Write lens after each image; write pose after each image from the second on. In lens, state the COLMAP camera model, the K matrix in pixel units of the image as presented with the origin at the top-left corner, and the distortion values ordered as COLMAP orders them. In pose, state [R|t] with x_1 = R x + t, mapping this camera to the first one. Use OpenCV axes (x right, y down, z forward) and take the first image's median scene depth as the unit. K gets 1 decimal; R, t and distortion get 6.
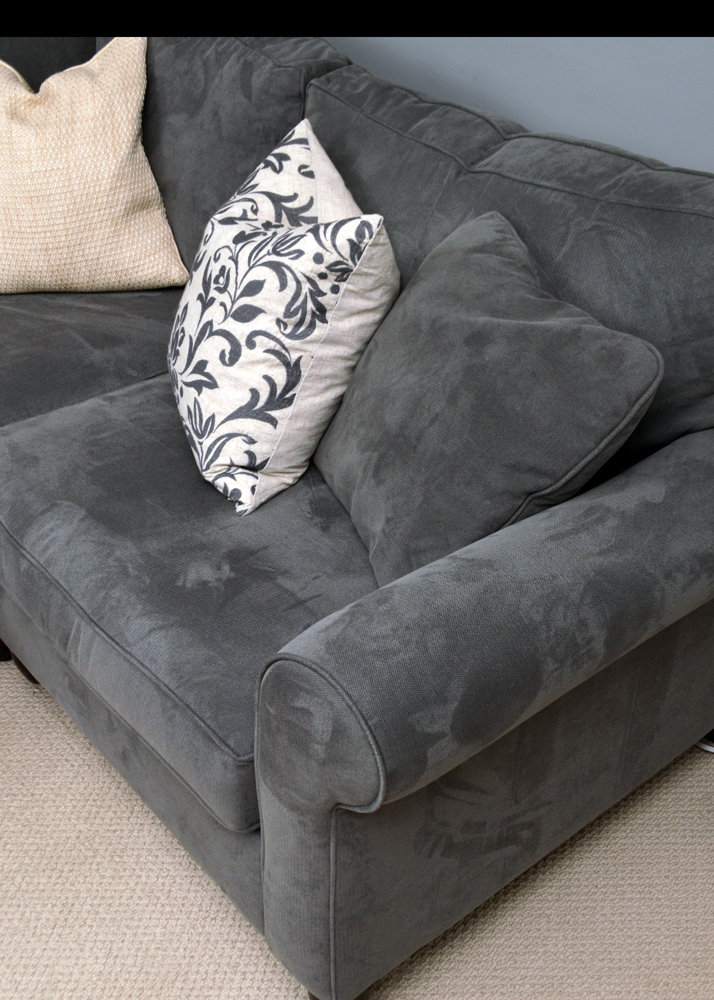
lens RADIAL K [[1282.3, 0, 423.3], [0, 1282.3, 544.5], [0, 0, 1]] dist [0.000925, -0.011694]
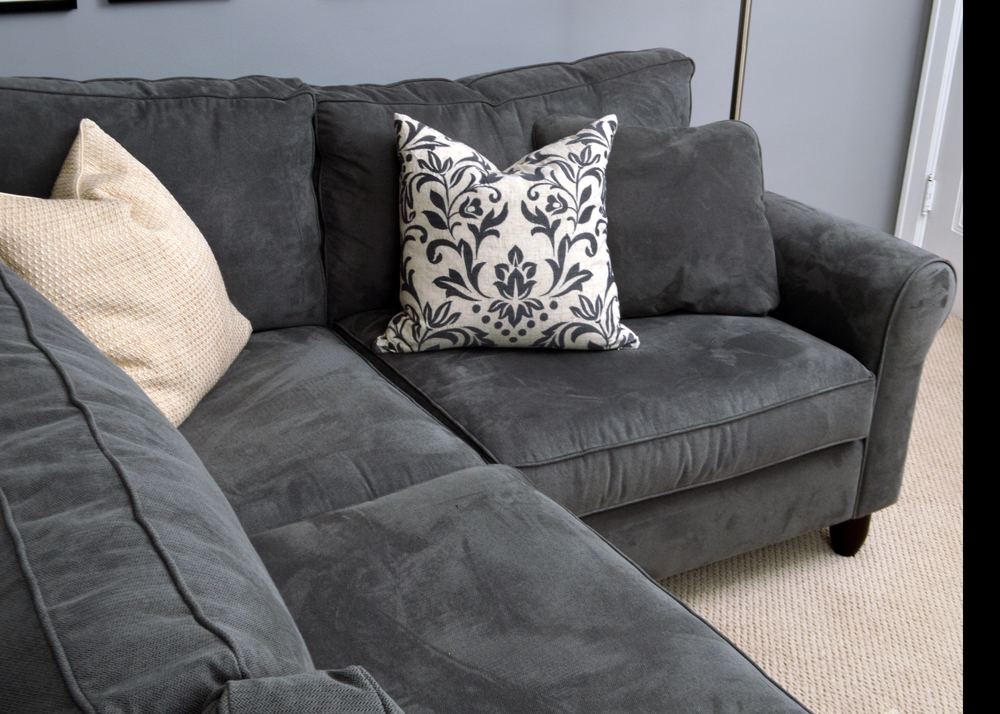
lens RADIAL K [[1282.3, 0, 500.0], [0, 1282.3, 357.0], [0, 0, 1]] dist [0.000925, -0.011694]
pose [[0.171305, -0.397662, 0.901399, -1.411145], [0.541384, 0.802404, 0.251102, -0.441486], [-0.823139, 0.444987, 0.352743, 0.651699]]
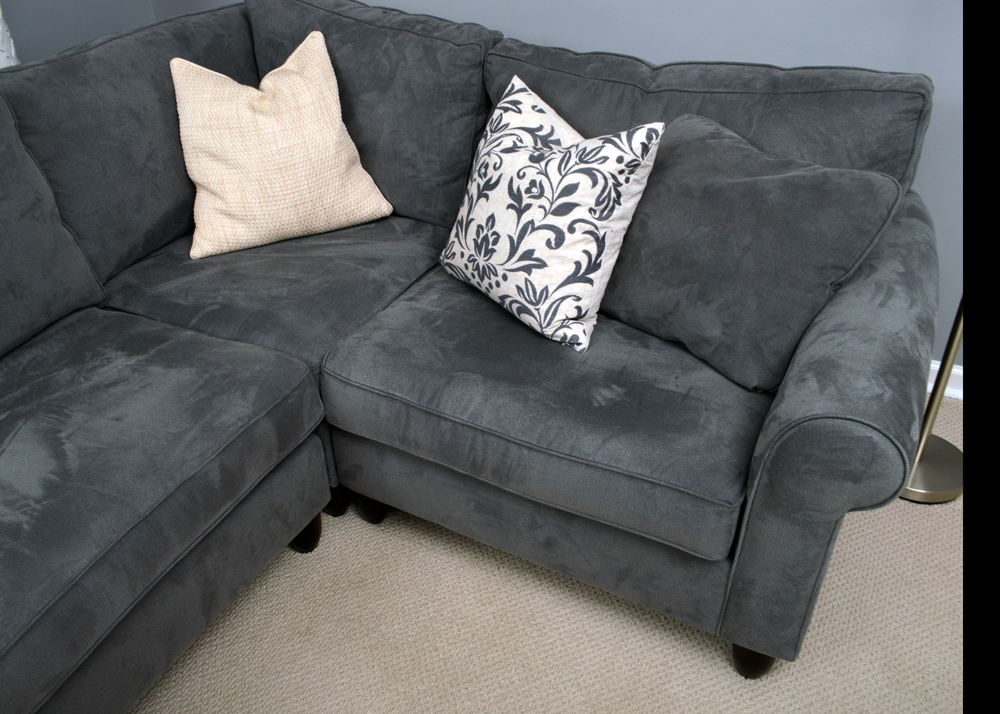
lens RADIAL K [[836.0, 0, 500.0], [0, 836.0, 357.0], [0, 0, 1]] dist [-0.004277, 0.001291]
pose [[0.927566, -0.229553, 0.294832, -0.498707], [0.235785, 0.971693, 0.014752, -0.052832], [-0.289873, 0.055834, 0.955435, 0.157454]]
